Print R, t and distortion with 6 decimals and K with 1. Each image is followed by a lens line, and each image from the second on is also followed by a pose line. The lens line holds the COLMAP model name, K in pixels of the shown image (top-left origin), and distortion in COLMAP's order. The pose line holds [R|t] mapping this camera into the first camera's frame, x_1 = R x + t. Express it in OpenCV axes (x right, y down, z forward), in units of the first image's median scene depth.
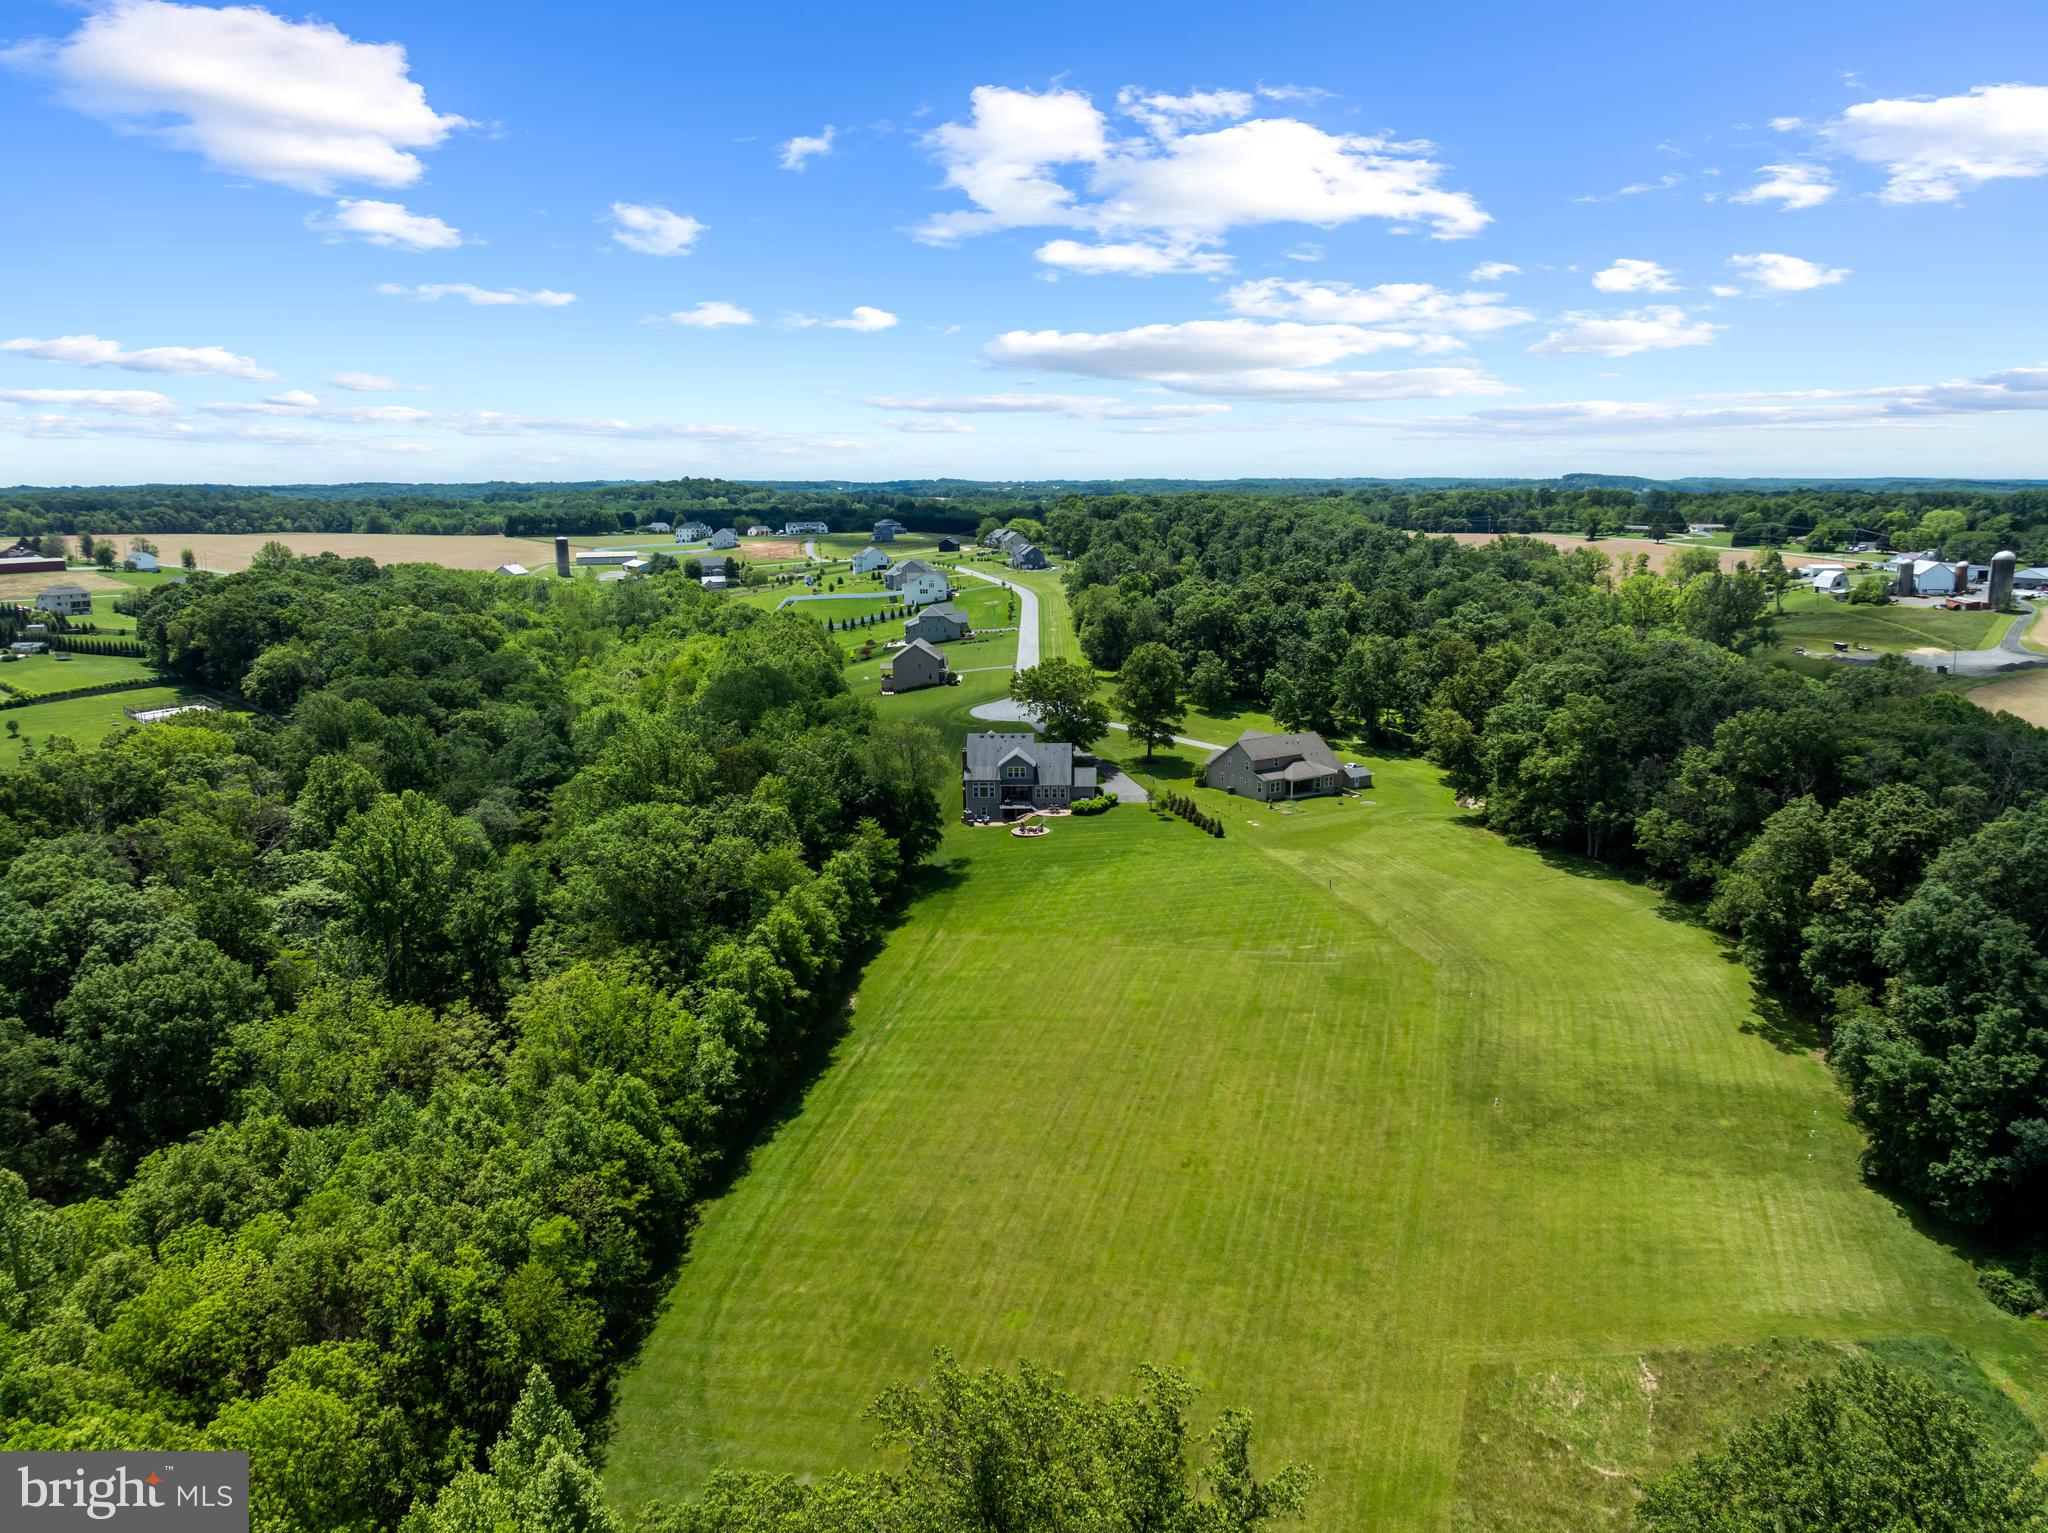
lens RADIAL K [[1442.2, 0, 1031.0], [0, 1442.2, 768.3], [0, 0, 1]] dist [-0.032331, -0.004238]
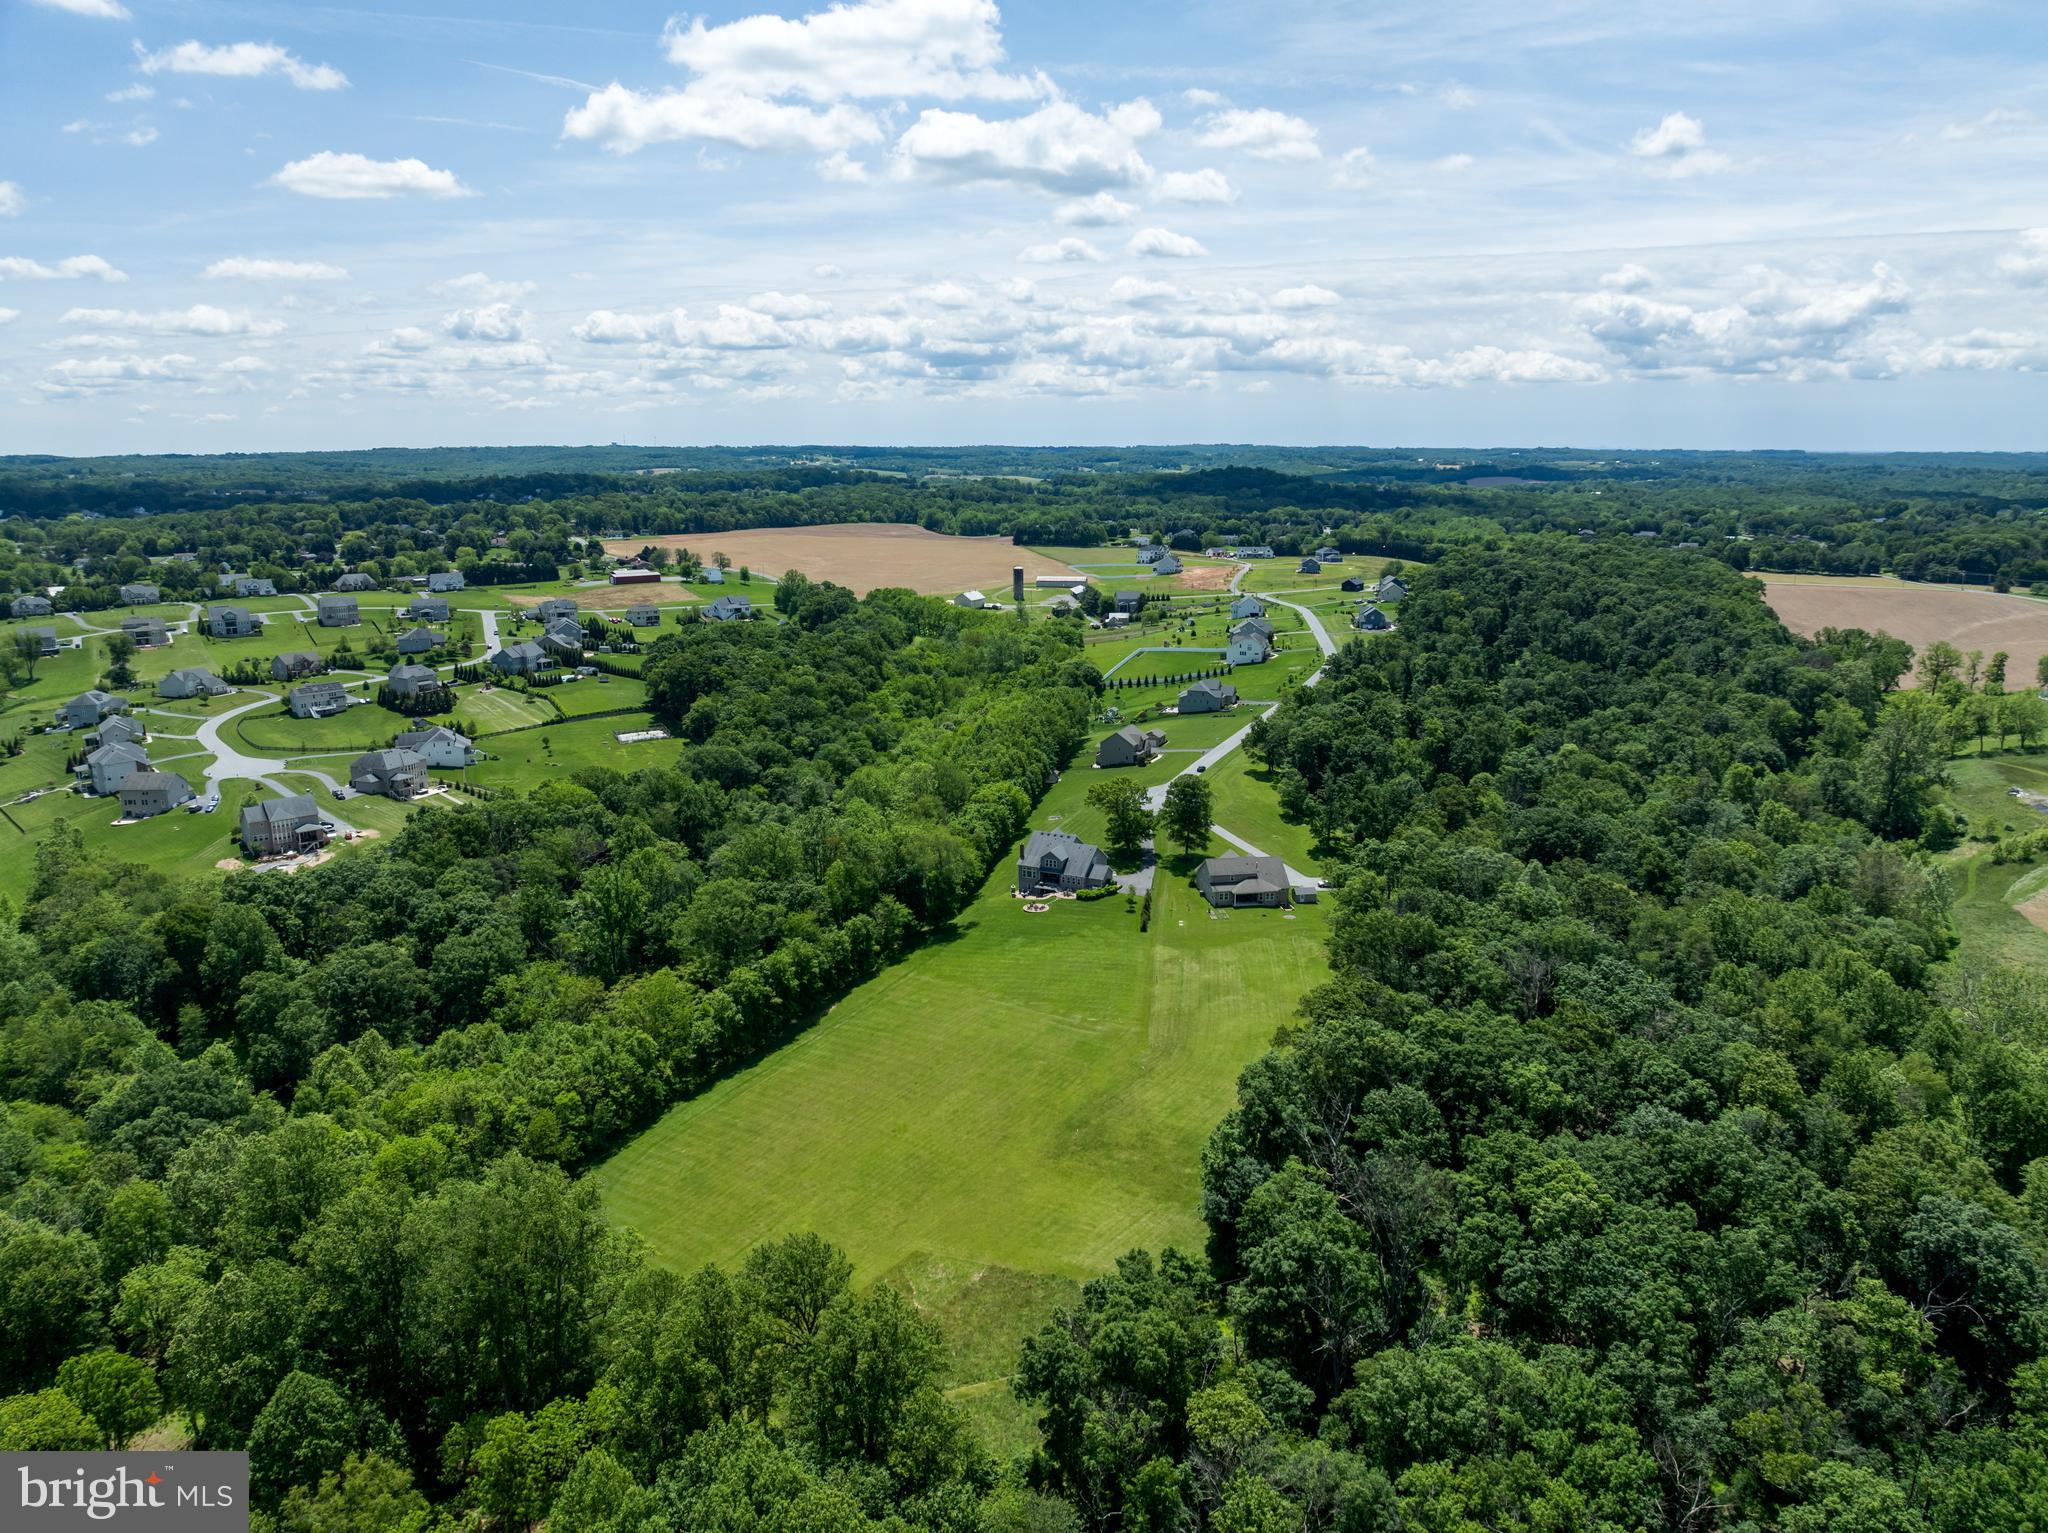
lens RADIAL K [[1442.2, 0, 1031.0], [0, 1442.2, 768.3], [0, 0, 1]] dist [-0.032331, -0.004238]
pose [[0.918336, 0.093806, -0.384526, 0.645885], [-0.082974, 0.995548, 0.044706, -0.193324], [0.387008, -0.009150, 0.922031, -0.426010]]
